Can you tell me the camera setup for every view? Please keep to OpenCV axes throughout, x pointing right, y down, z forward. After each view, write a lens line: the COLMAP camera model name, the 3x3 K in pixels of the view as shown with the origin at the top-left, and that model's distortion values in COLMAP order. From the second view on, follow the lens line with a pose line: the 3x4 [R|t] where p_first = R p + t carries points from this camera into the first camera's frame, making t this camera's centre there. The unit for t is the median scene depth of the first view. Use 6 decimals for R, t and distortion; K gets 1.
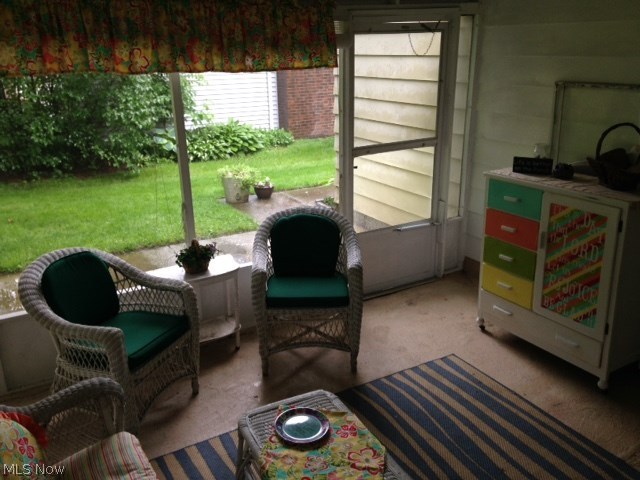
lens RADIAL K [[584.9, 0, 320.7], [0, 584.9, 239.1], [0, 0, 1]] dist [0.107972, 0.000000]
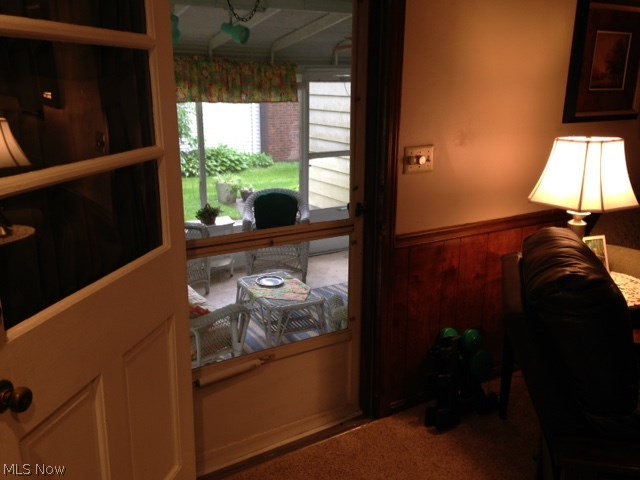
lens RADIAL K [[584.9, 0, 324.8], [0, 584.9, 235.0], [0, 0, 1]] dist [0.107972, 0.000000]
pose [[0.999031, 0.016278, 0.040892, 0.030898], [-0.013564, 0.997740, -0.065804, 0.130827], [-0.041871, 0.065185, 0.996994, -0.431515]]
